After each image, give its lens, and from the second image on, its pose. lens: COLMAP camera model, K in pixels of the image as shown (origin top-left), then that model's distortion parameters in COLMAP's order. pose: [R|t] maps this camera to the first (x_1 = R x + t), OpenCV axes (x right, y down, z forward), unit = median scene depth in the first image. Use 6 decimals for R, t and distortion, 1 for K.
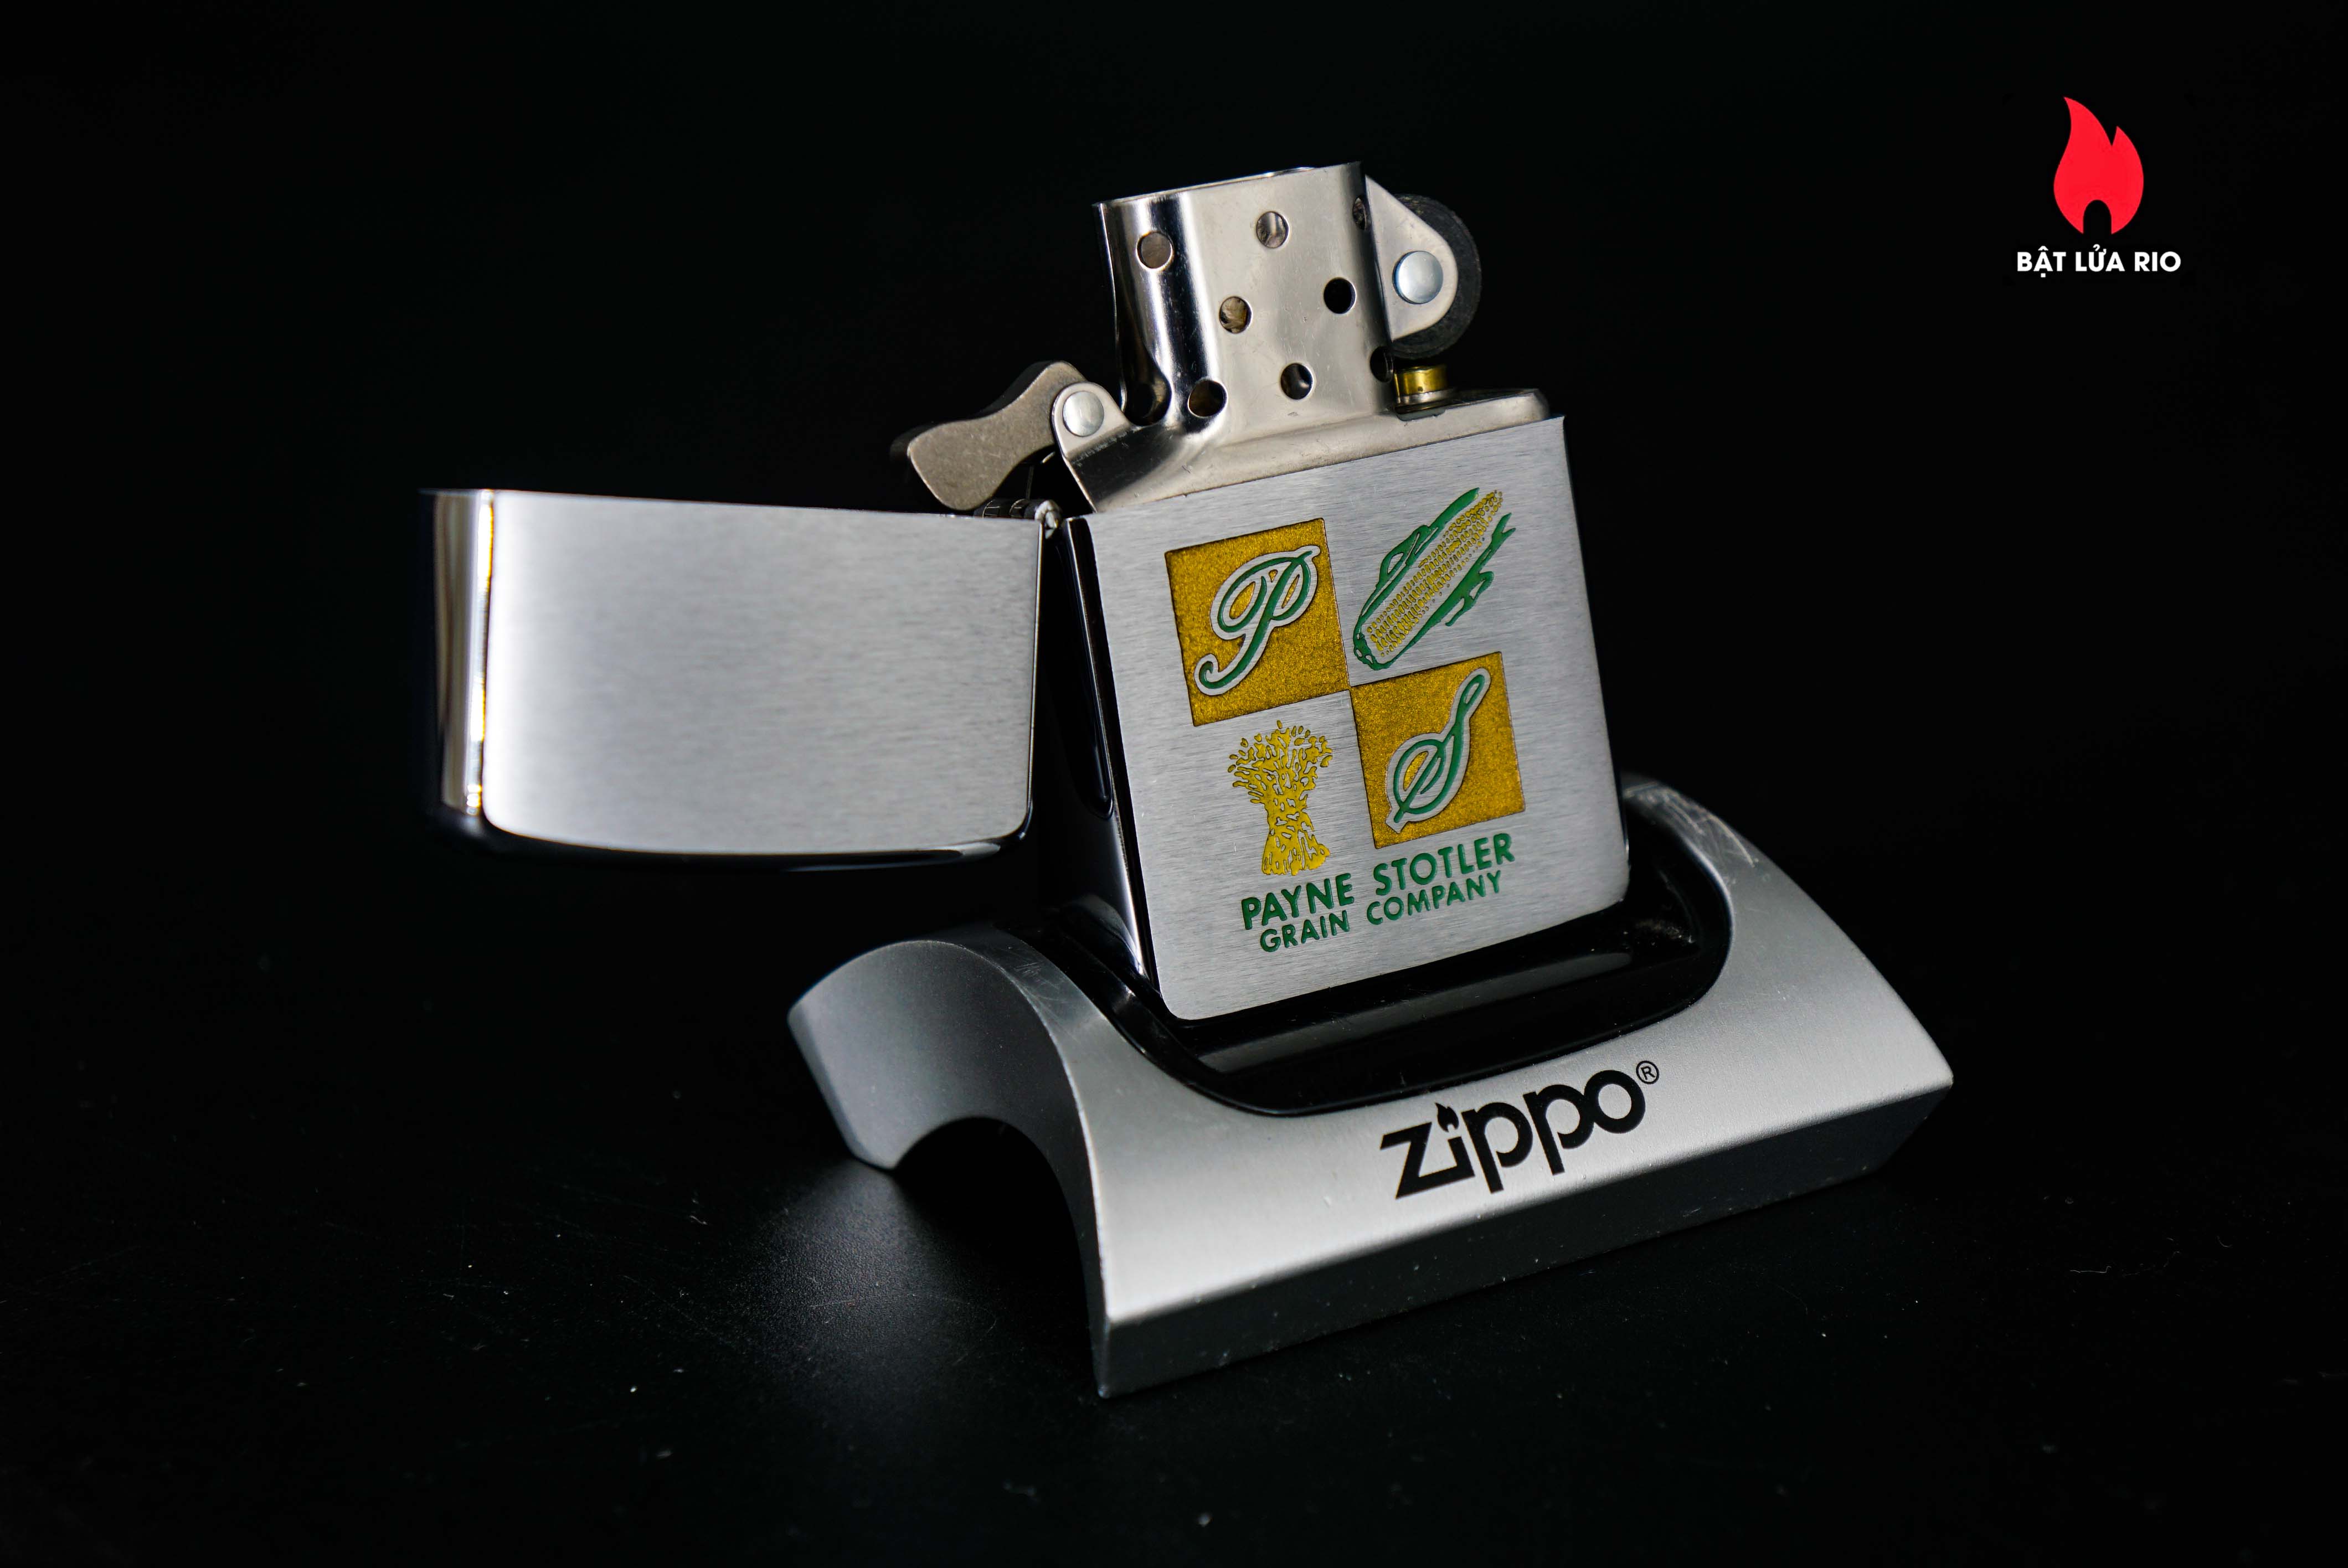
lens RADIAL K [[4969.7, 0, 1172.7], [0, 4969.7, 774.8], [0, 0, 1]] dist [0.240259, 0.000000]
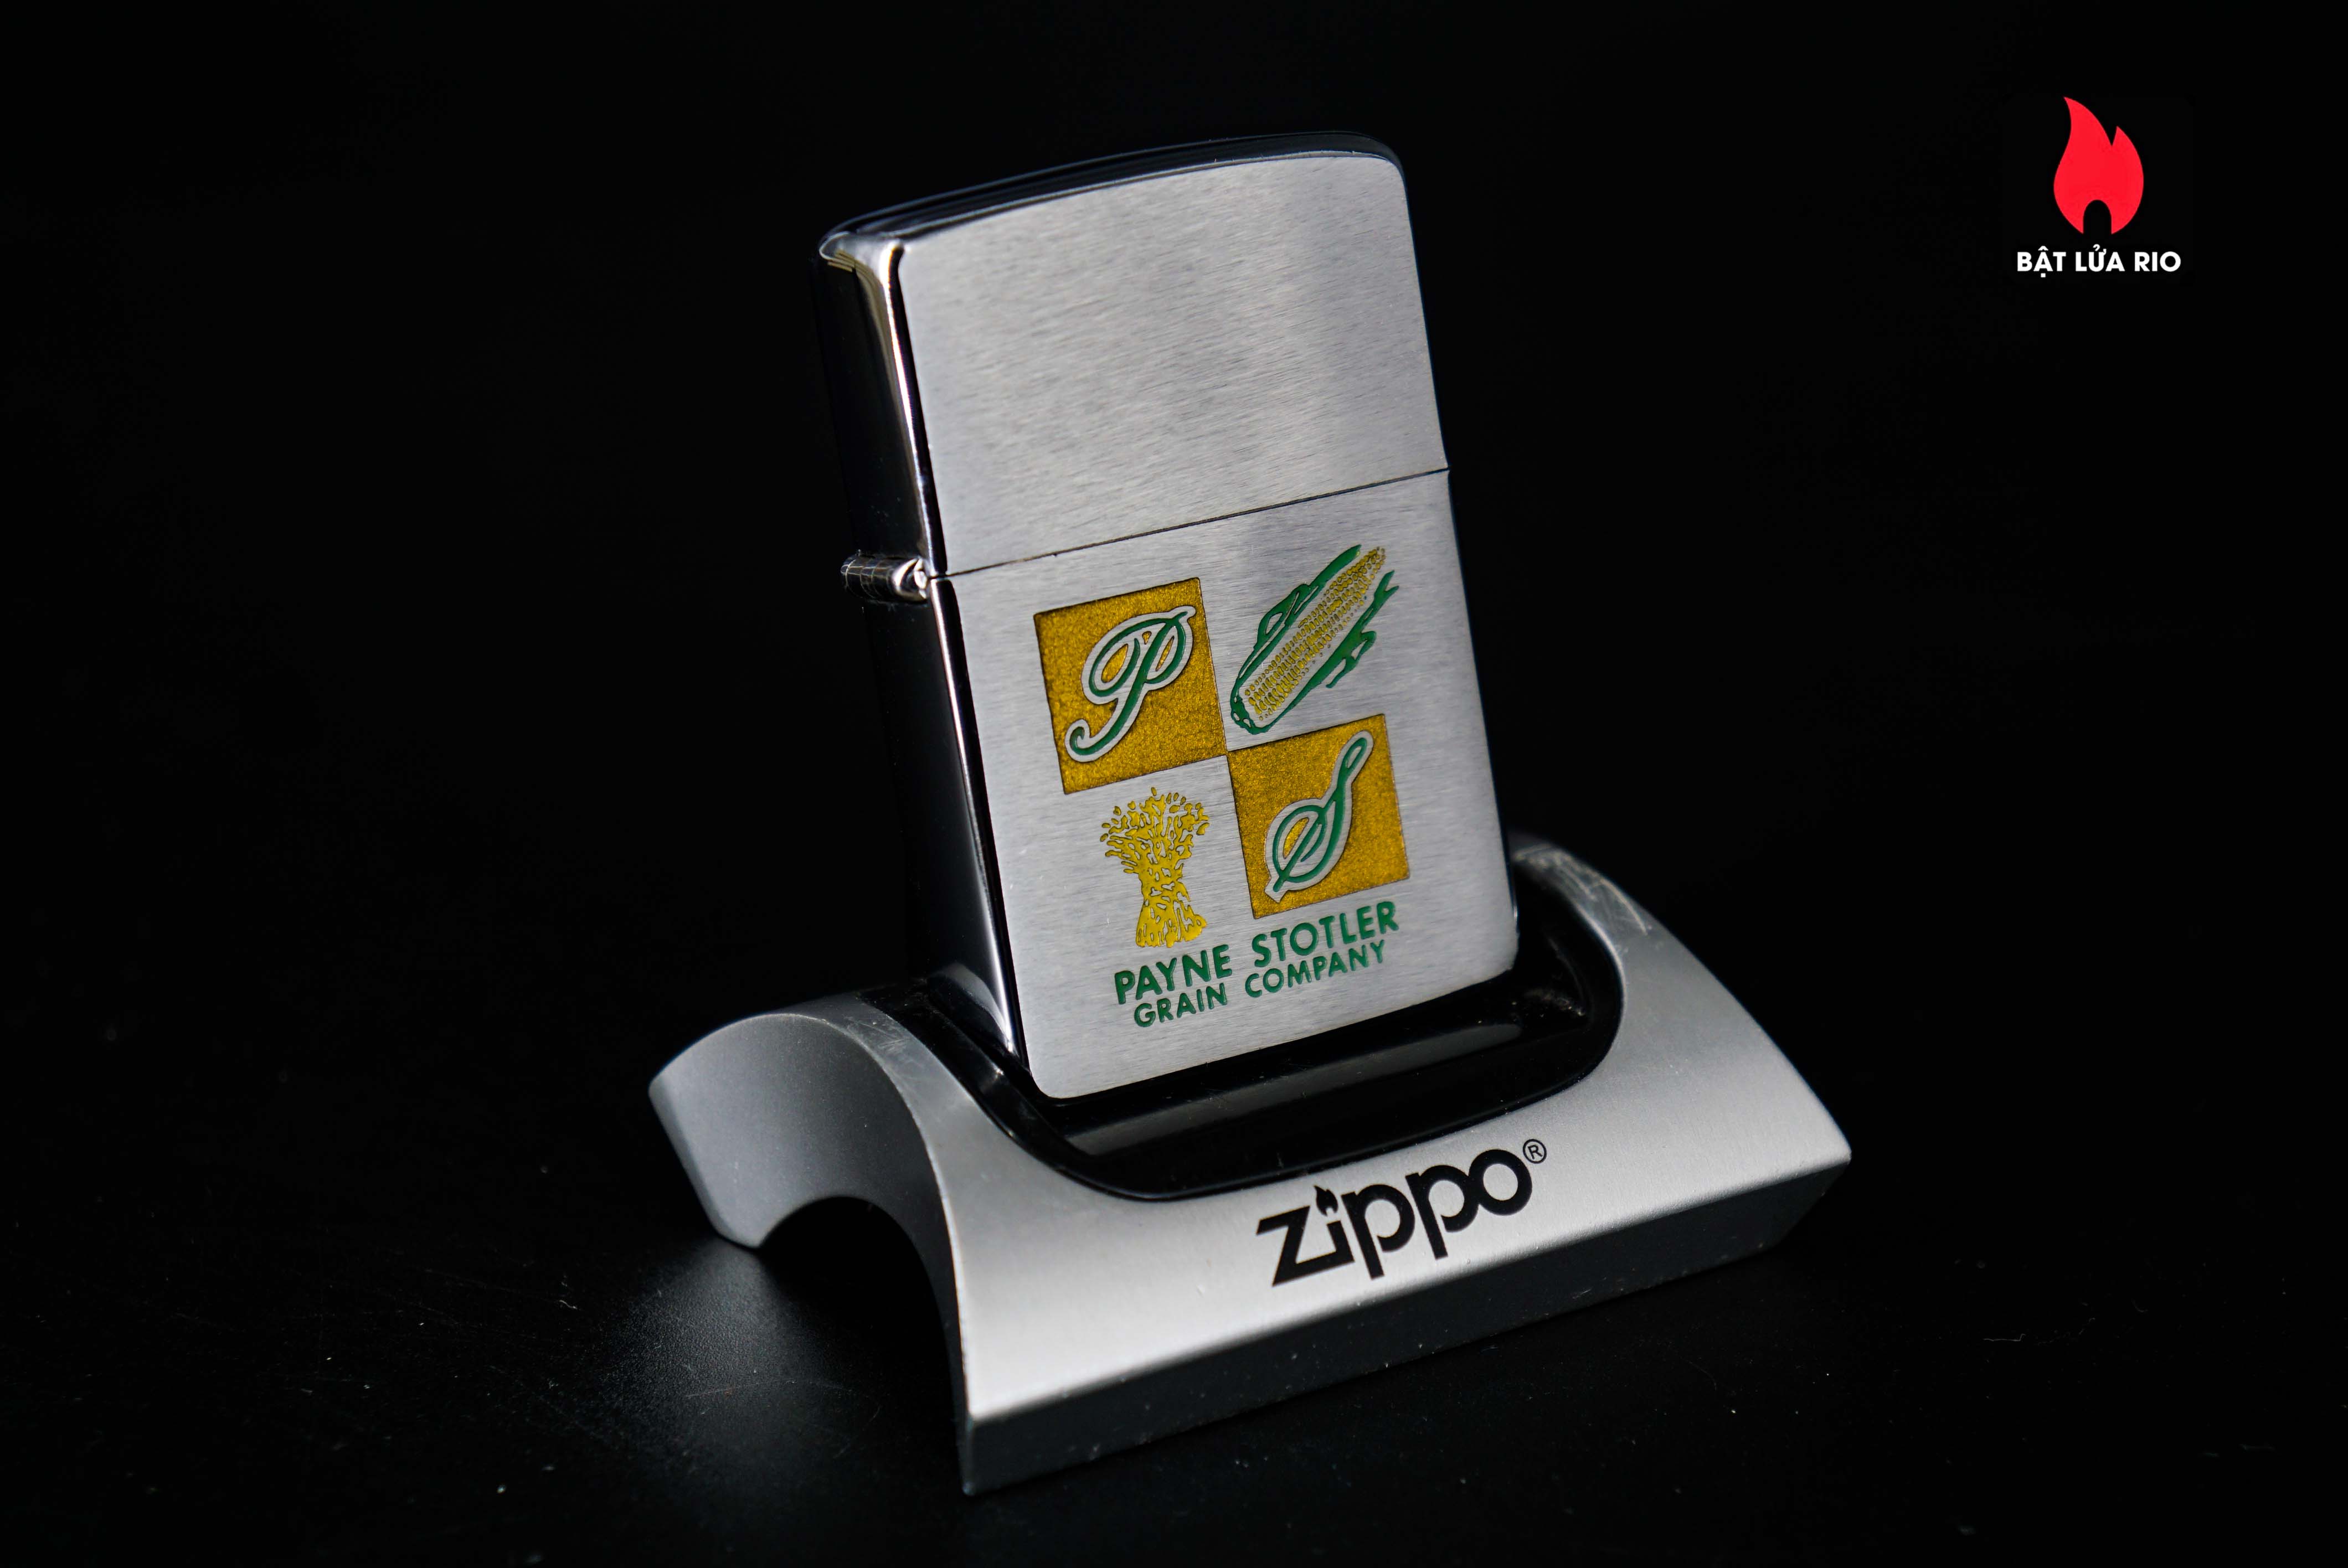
lens RADIAL K [[4969.7, 0, 1172.4], [0, 4969.7, 766.8], [0, 0, 1]] dist [0.240259, 0.000000]
pose [[0.999952, -0.000931, 0.009766, 0.015523], [0.000883, 0.999988, 0.004914, -0.019483], [-0.009771, -0.004905, 0.999940, 0.034606]]
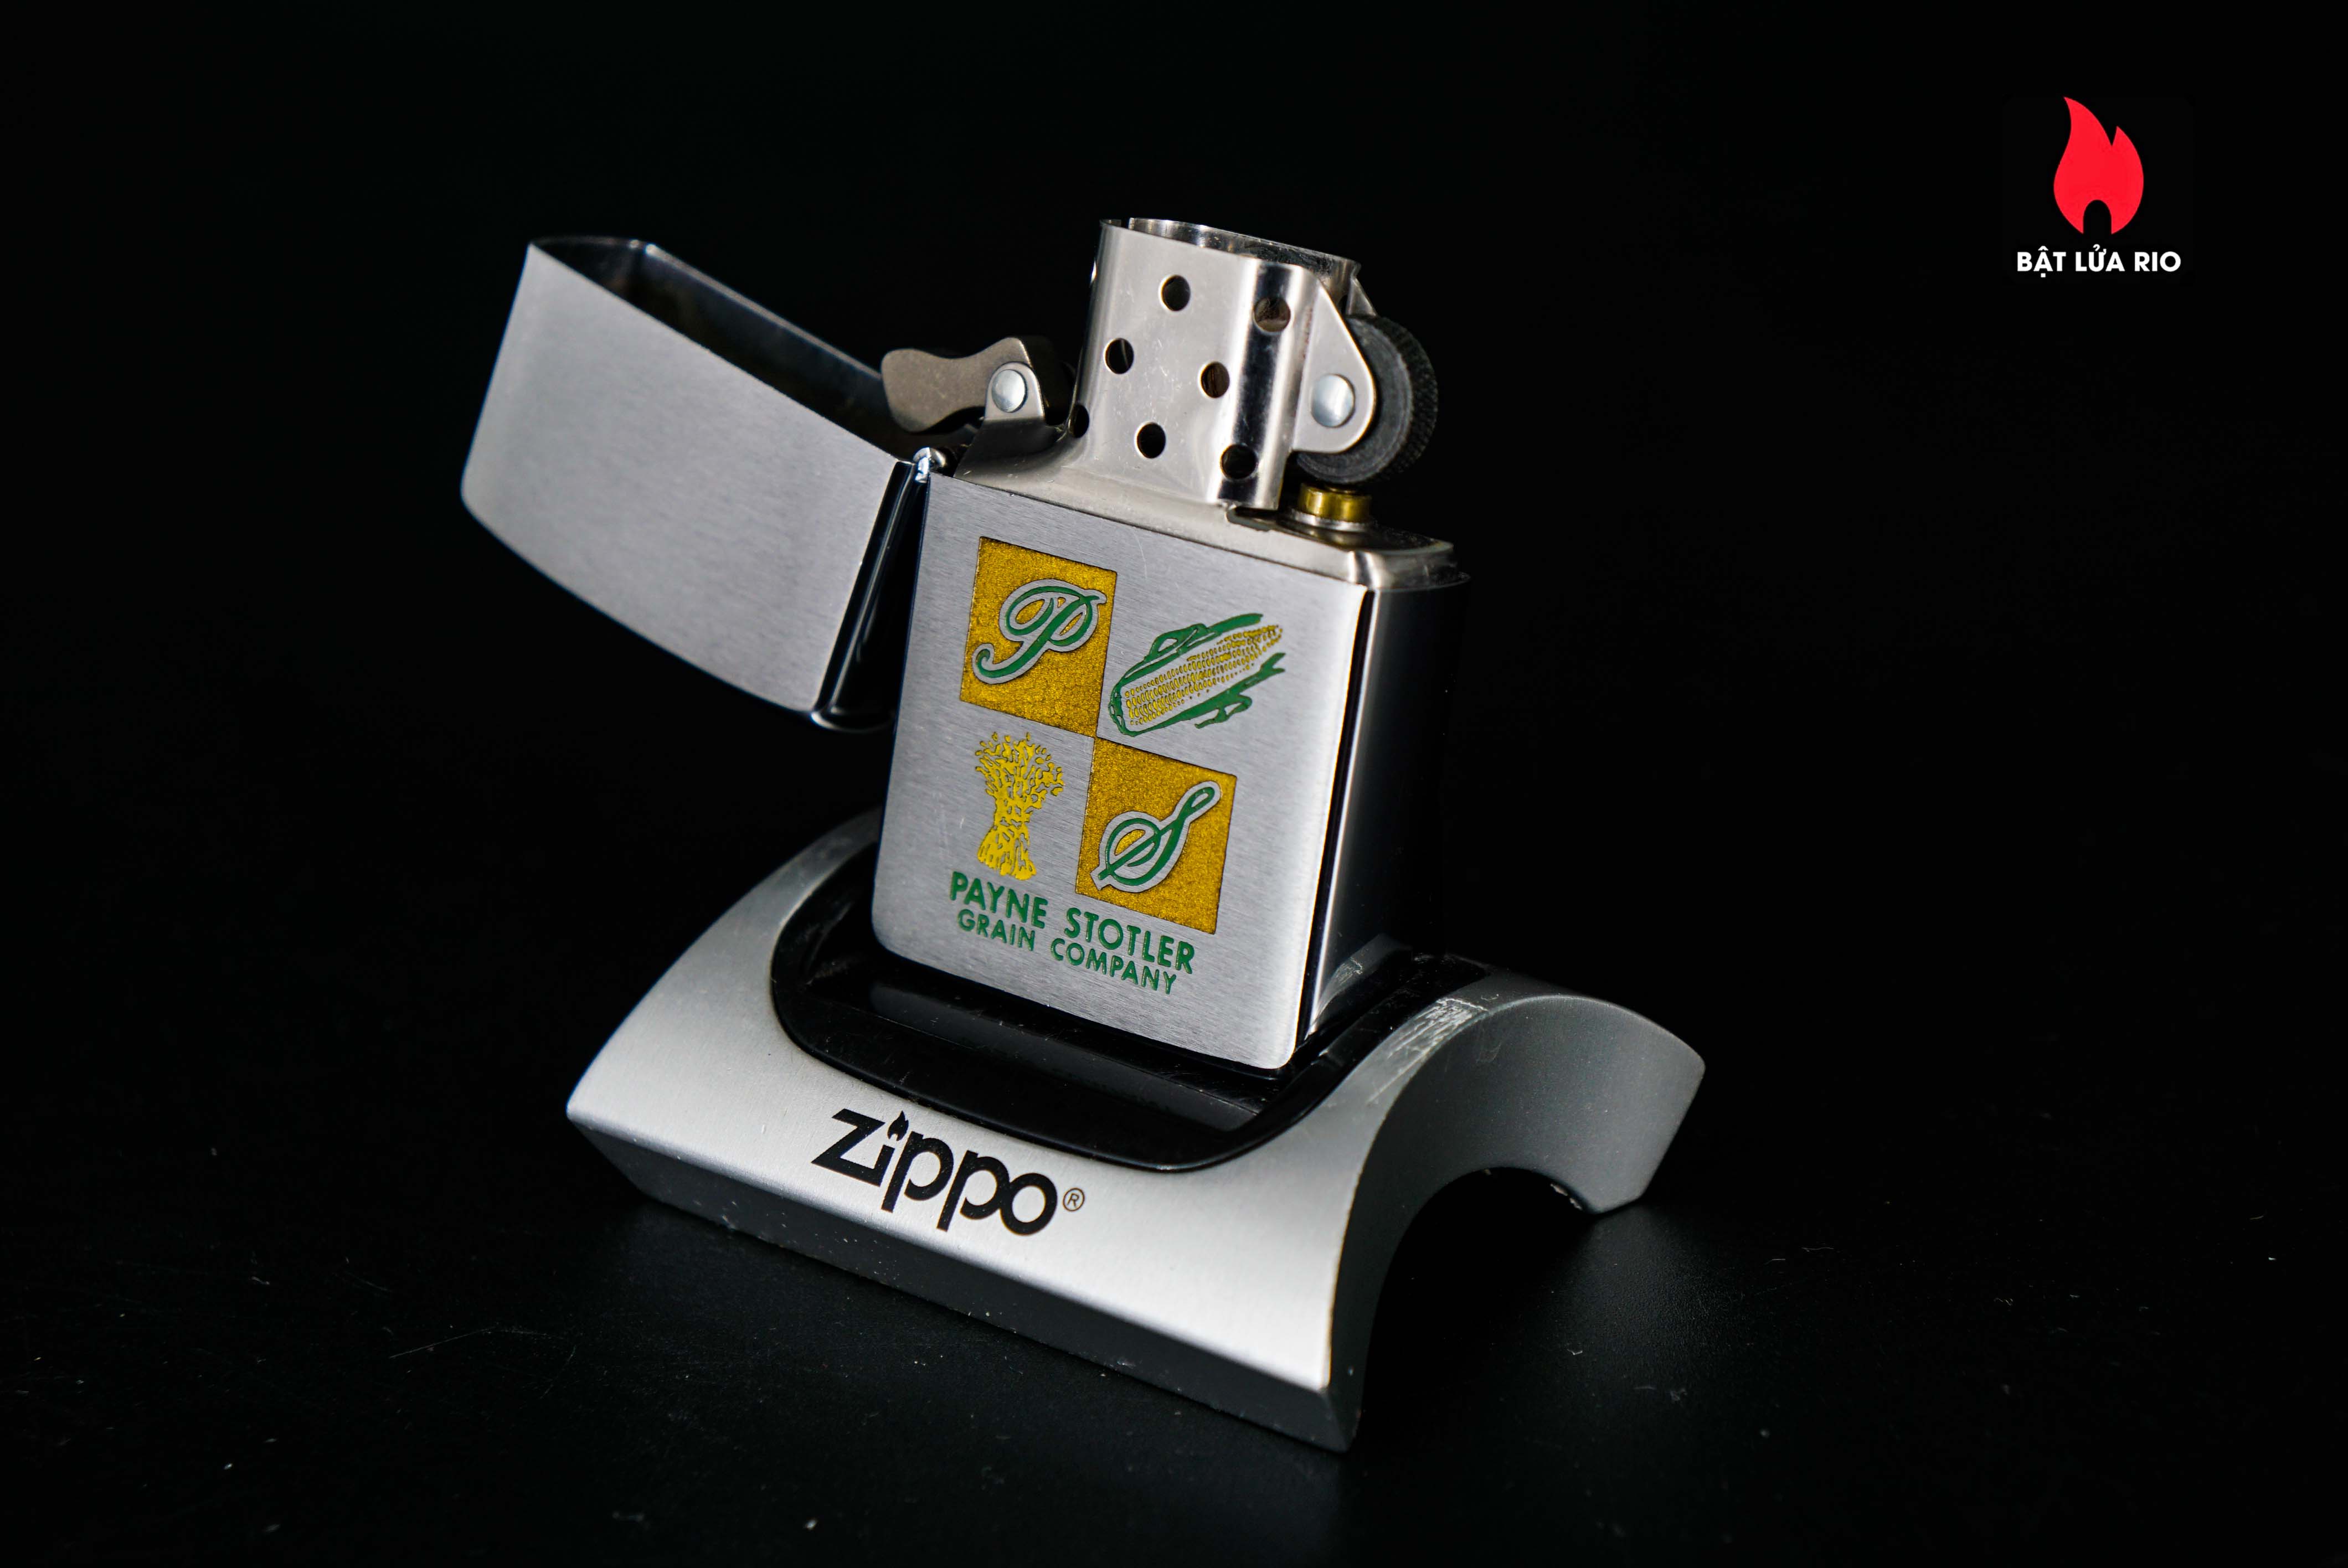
lens RADIAL K [[4969.7, 0, 1153.4], [0, 4969.7, 773.5], [0, 0, 1]] dist [0.240259, 0.000000]
pose [[0.433624, 0.409159, -0.802845, 0.864822], [-0.336654, 0.900011, 0.276848, -0.297823], [0.835843, 0.150233, 0.528011, 0.469123]]
